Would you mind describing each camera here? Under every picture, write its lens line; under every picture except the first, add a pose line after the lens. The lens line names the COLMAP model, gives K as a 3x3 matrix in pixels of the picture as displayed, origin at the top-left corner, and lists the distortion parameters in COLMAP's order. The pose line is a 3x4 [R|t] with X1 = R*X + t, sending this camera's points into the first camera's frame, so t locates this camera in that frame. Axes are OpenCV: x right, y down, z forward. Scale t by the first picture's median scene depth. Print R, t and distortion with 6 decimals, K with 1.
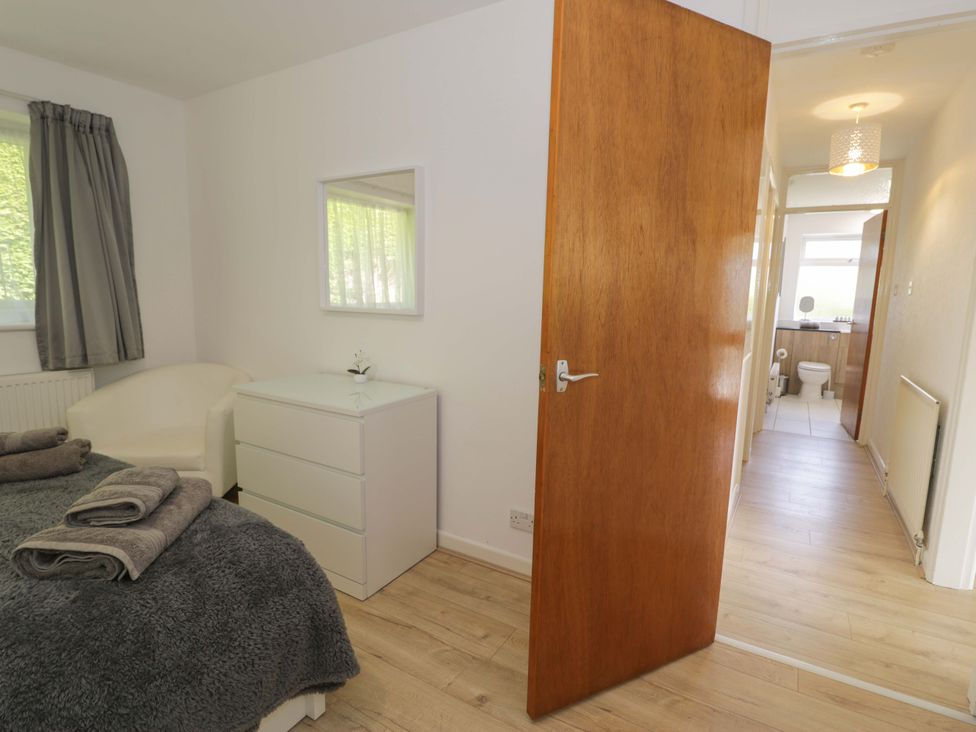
lens RADIAL K [[504.6, 0, 493.7], [0, 504.6, 370.3], [0, 0, 1]] dist [-0.012913, -0.007199]
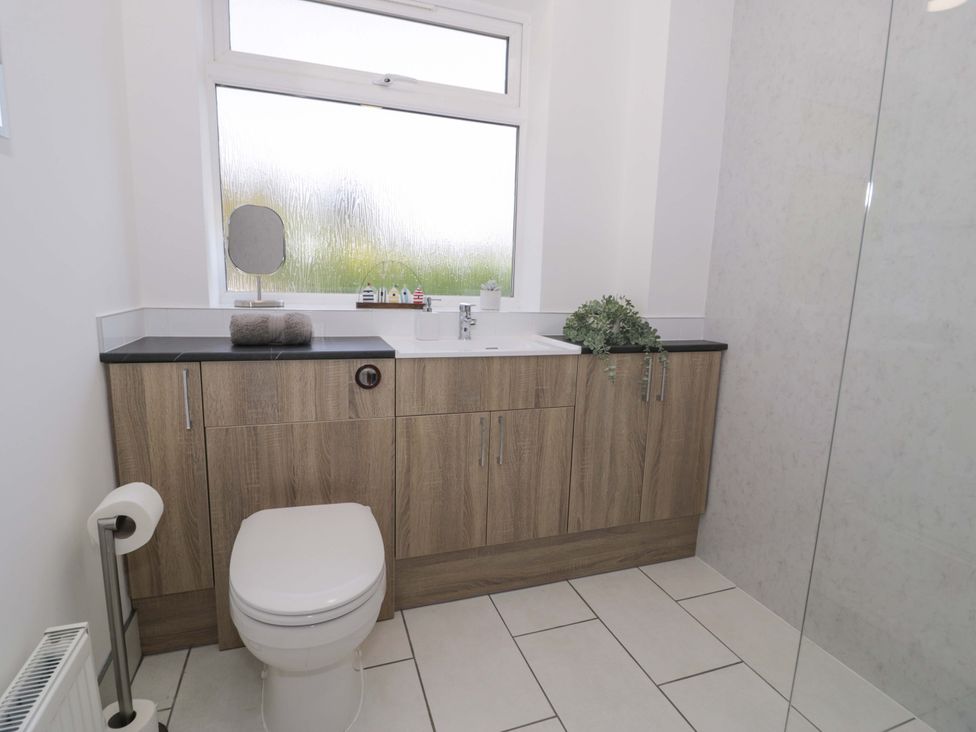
lens RADIAL K [[504.6, 0, 488.5], [0, 504.6, 366.0], [0, 0, 1]] dist [-0.012913, -0.007199]
pose [[0.636964, -0.129704, 0.759904, 0.333700], [0.099200, 0.991339, 0.086056, -0.053740], [-0.764485, 0.020568, 0.644314, 0.502608]]
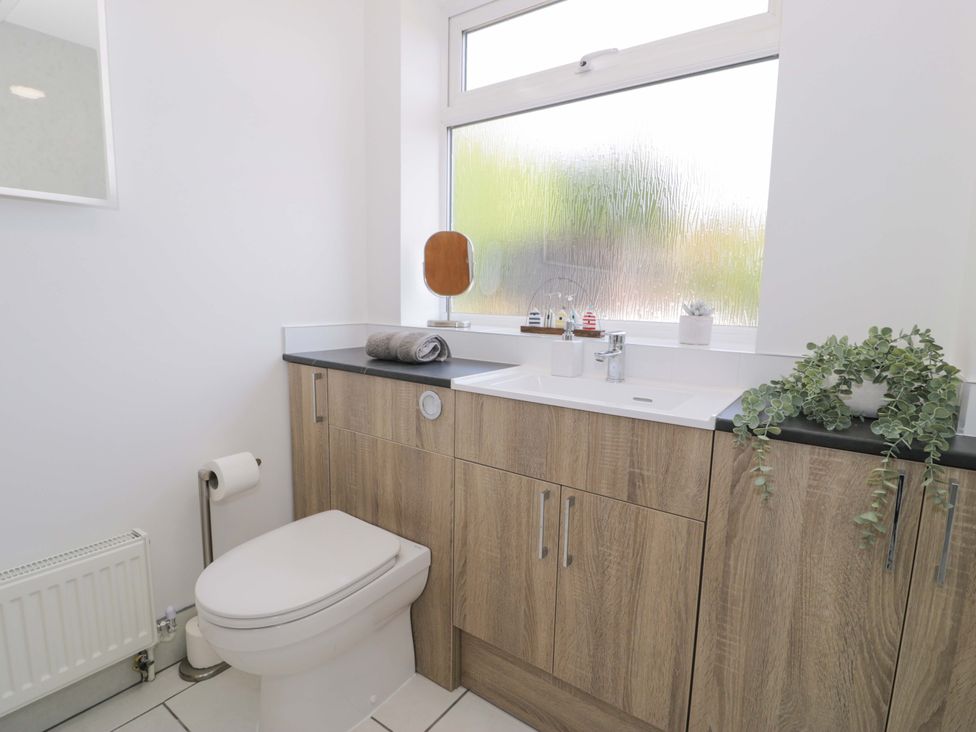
lens RADIAL K [[504.6, 0, 489.7], [0, 504.6, 367.0], [0, 0, 1]] dist [-0.012913, -0.007199]
pose [[0.996776, 0.011225, -0.079441, 0.445151], [-0.012524, 0.999796, -0.015875, -0.049695], [0.079247, 0.016819, 0.996713, 0.493695]]
